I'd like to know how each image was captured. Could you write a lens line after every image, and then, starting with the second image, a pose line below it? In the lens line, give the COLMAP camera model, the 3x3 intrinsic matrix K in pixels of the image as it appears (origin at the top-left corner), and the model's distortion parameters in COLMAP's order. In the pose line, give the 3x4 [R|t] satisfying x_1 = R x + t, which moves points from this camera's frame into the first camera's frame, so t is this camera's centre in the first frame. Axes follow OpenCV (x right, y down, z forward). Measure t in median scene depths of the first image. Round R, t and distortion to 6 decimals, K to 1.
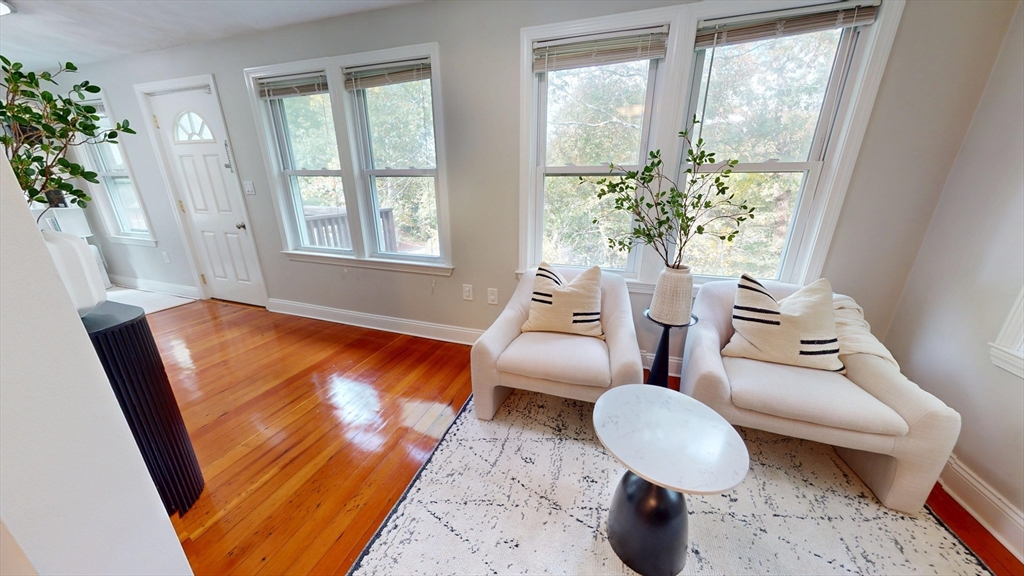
lens RADIAL K [[324.5, 0, 515.4], [0, 324.5, 289.0], [0, 0, 1]] dist [0.000234, 0.000193]
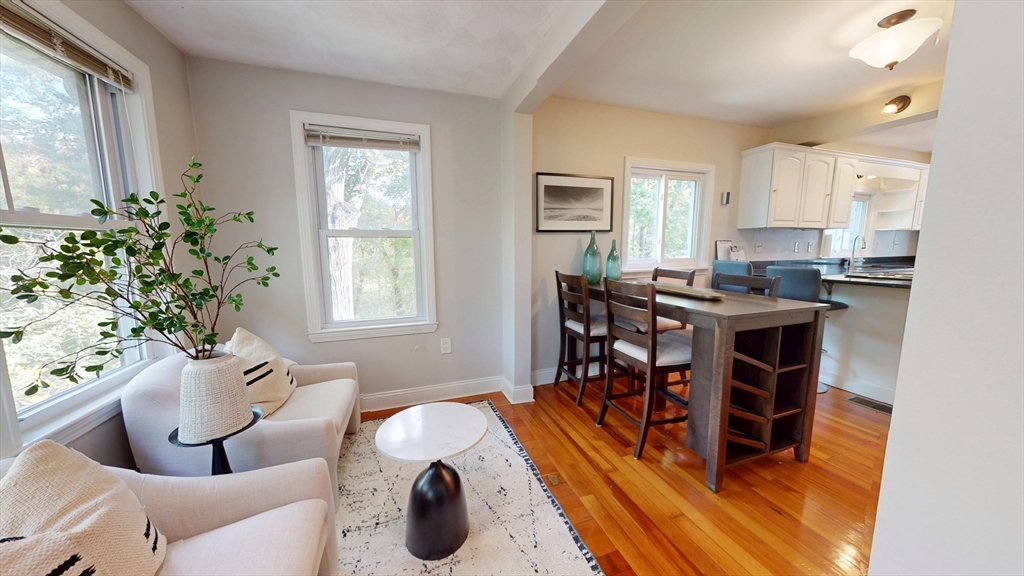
lens RADIAL K [[324.5, 0, 512.4], [0, 324.5, 292.6], [0, 0, 1]] dist [0.000234, 0.000193]
pose [[-0.614469, -0.102017, 0.782317, -0.452953], [0.254085, 0.913182, 0.318652, -0.250354], [-0.746906, 0.394577, -0.535201, 0.815940]]
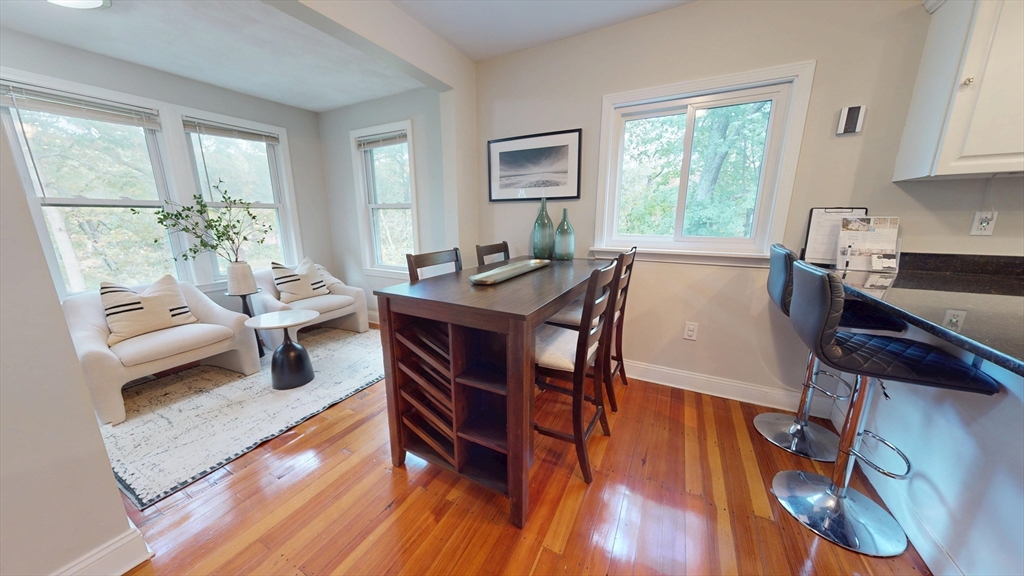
lens RADIAL K [[324.5, 0, 508.1], [0, 324.5, 288.3], [0, 0, 1]] dist [0.000234, 0.000193]
pose [[0.175385, -0.216786, 0.960335, -0.913192], [0.304416, 0.939593, 0.156508, 0.227485], [-0.936254, 0.264893, 0.230784, -0.680032]]
